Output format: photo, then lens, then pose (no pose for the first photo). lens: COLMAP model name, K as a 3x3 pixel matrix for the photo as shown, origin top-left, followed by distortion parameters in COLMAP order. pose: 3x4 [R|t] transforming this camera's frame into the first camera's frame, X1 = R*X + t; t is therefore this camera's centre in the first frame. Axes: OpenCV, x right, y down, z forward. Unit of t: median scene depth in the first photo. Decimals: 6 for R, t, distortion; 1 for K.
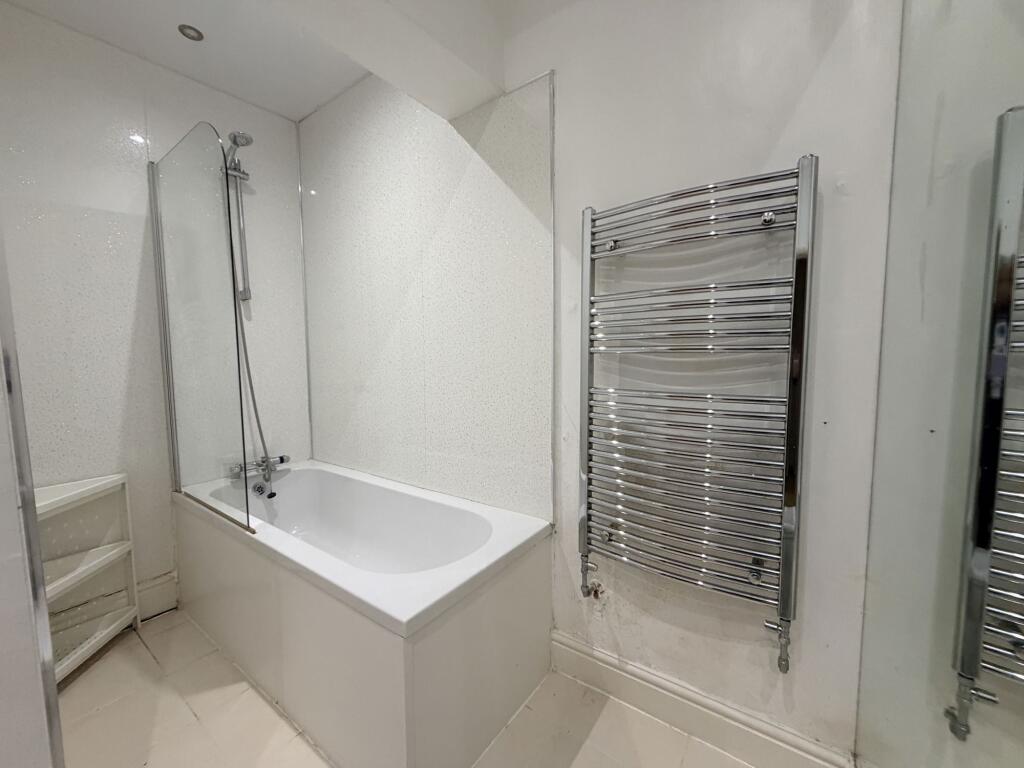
lens RADIAL K [[409.1, 0, 511.4], [0, 409.1, 380.0], [0, 0, 1]] dist [0.000320, 0.000103]
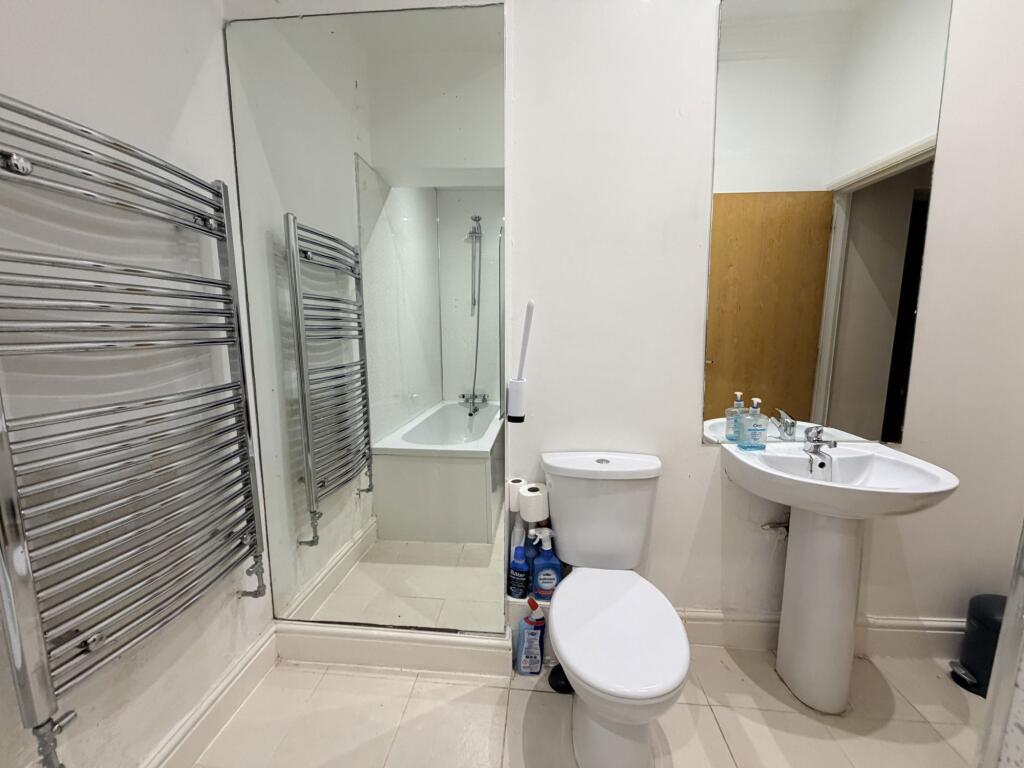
lens RADIAL K [[409.1, 0, 512.5], [0, 409.1, 386.5], [0, 0, 1]] dist [0.000320, 0.000103]
pose [[-0.514948, -0.117012, 0.849198, -0.672801], [0.069363, 0.981704, 0.177332, -0.086270], [-0.854410, 0.150220, -0.497410, 0.788273]]
